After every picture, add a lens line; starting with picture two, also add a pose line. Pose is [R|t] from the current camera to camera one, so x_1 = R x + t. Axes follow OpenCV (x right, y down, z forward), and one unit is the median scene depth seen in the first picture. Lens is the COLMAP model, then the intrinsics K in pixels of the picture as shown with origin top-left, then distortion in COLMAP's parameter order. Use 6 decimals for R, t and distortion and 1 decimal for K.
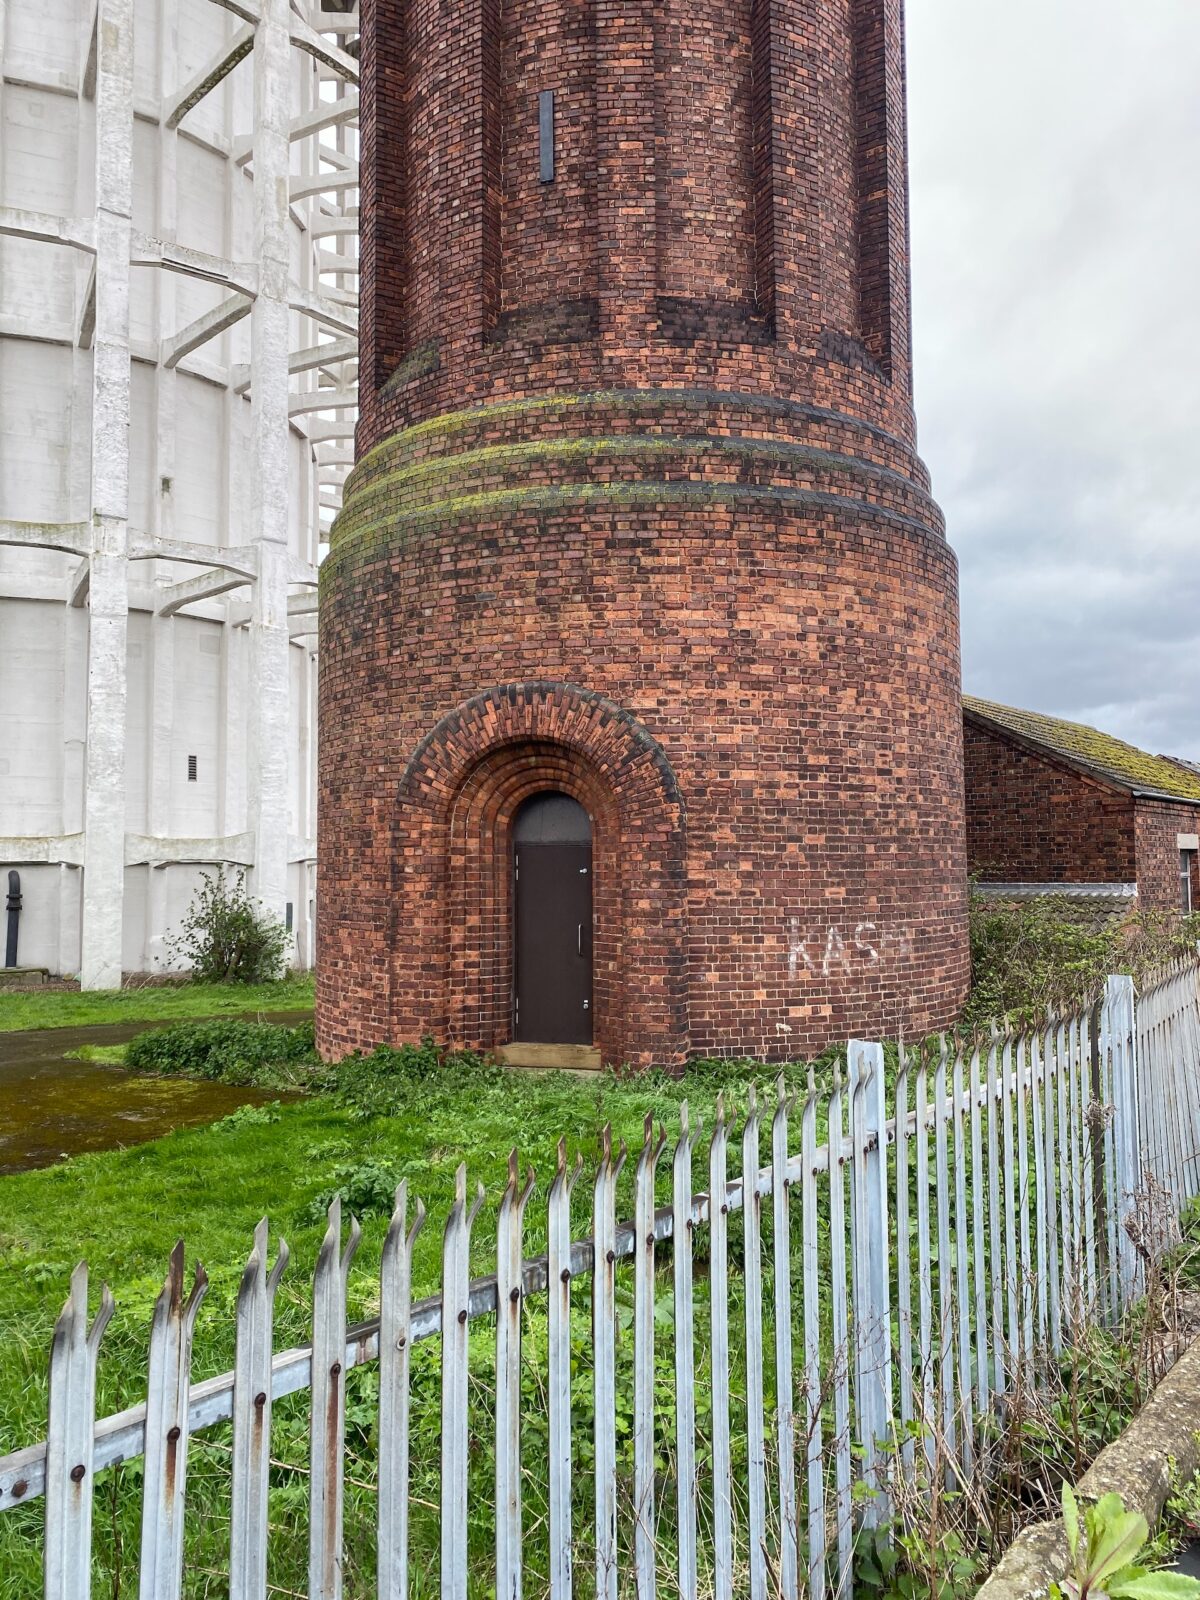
lens RADIAL K [[1244.4, 0, 598.5], [0, 1244.4, 781.1], [0, 0, 1]] dist [0.123063, -0.269946]
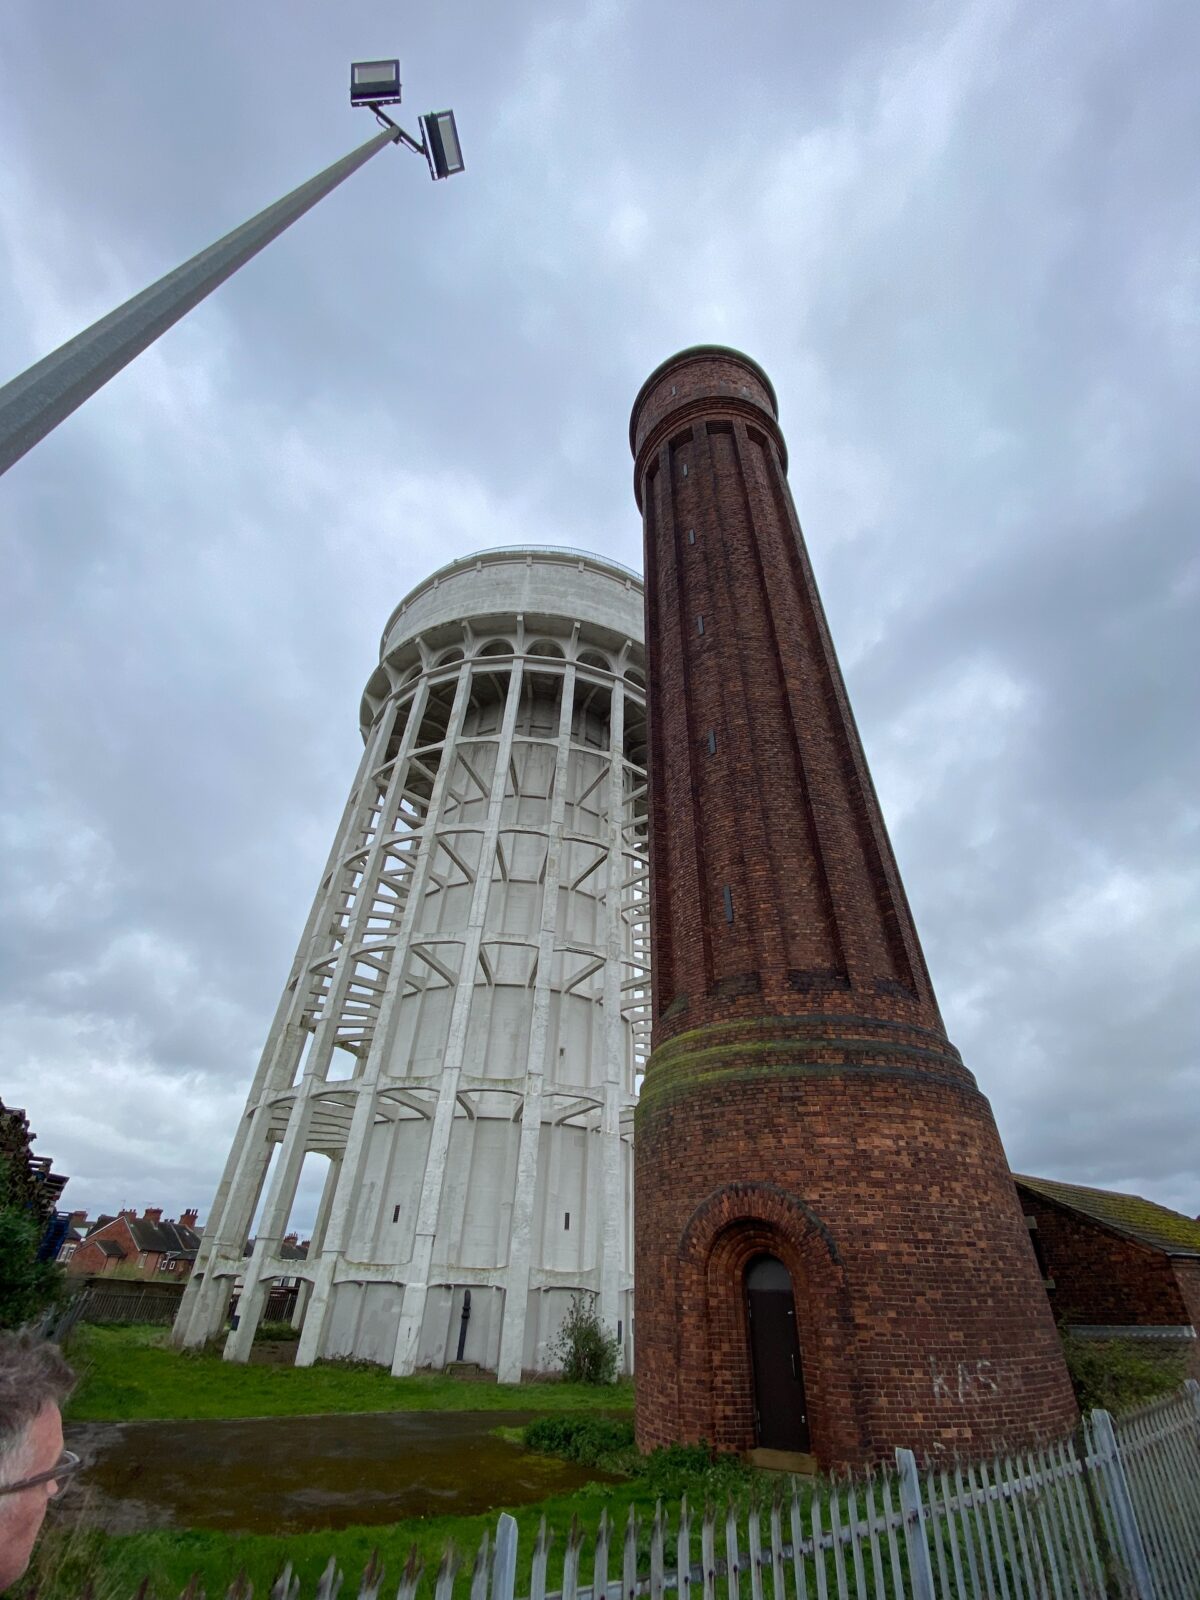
lens RADIAL K [[649.4, 0, 602.0], [0, 649.4, 793.0], [0, 0, 1]] dist [0.010112, -0.016765]
pose [[0.964872, -0.131340, -0.227534, 0.033820], [-0.016953, 0.833136, -0.552808, -0.023366], [0.262173, 0.537246, 0.801643, -0.128730]]
